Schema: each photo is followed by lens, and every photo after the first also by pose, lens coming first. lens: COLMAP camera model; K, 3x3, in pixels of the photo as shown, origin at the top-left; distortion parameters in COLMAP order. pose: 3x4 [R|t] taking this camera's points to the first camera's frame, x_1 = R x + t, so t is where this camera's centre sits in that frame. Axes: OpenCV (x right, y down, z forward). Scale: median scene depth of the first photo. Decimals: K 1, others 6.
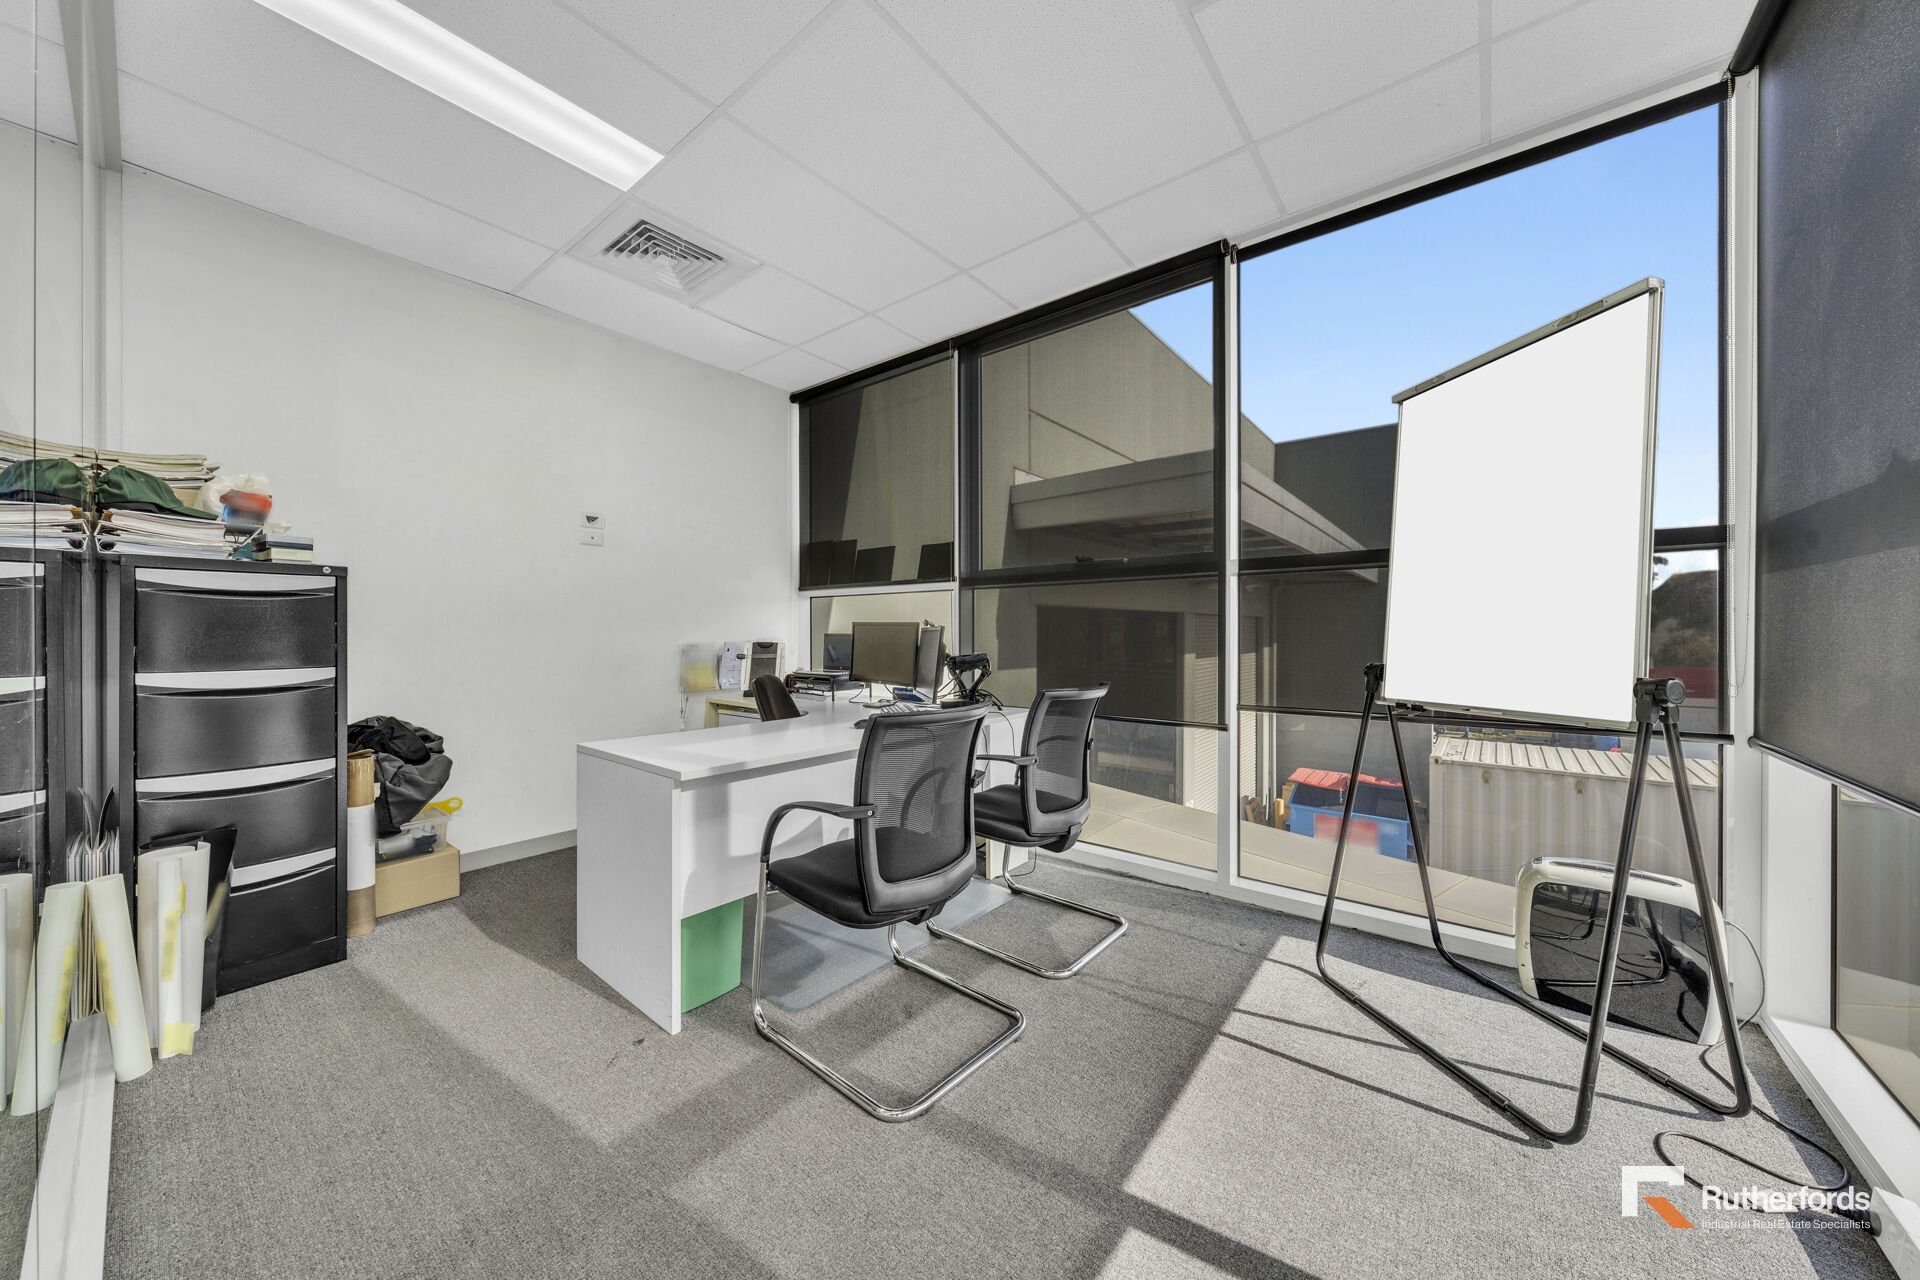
lens RADIAL K [[671.8, 0, 960.0], [0, 671.8, 640.0], [0, 0, 1]] dist [-0.018069, 0.000052]
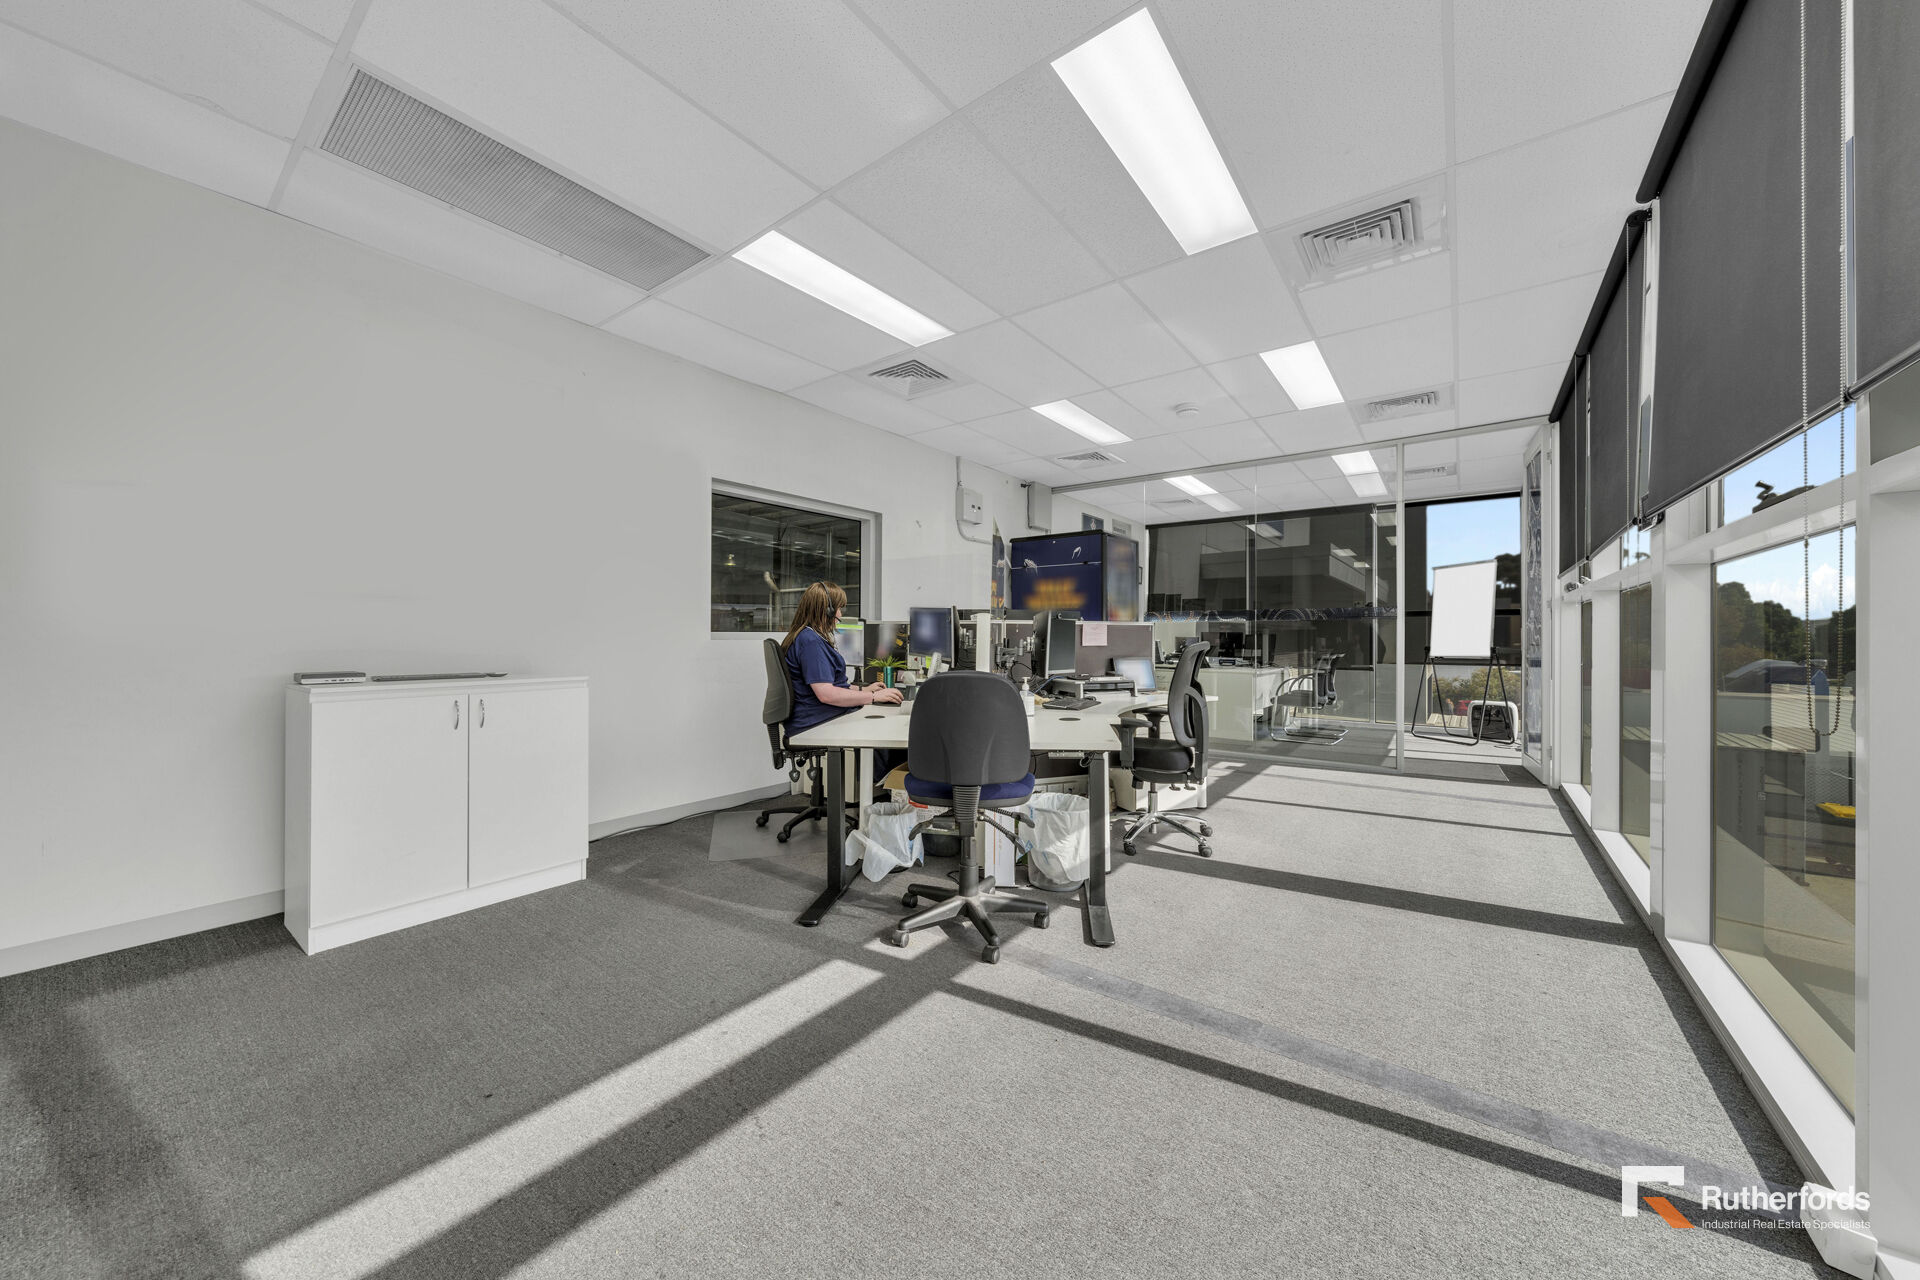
lens RADIAL K [[671.8, 0, 960.0], [0, 671.8, 640.0], [0, 0, 1]] dist [-0.018069, 0.000052]
pose [[0.999171, 0.002671, 0.040611, -0.431015], [-0.002670, 0.999996, -0.000100, 0.002339], [-0.040611, -0.000008, 0.999175, -0.522634]]
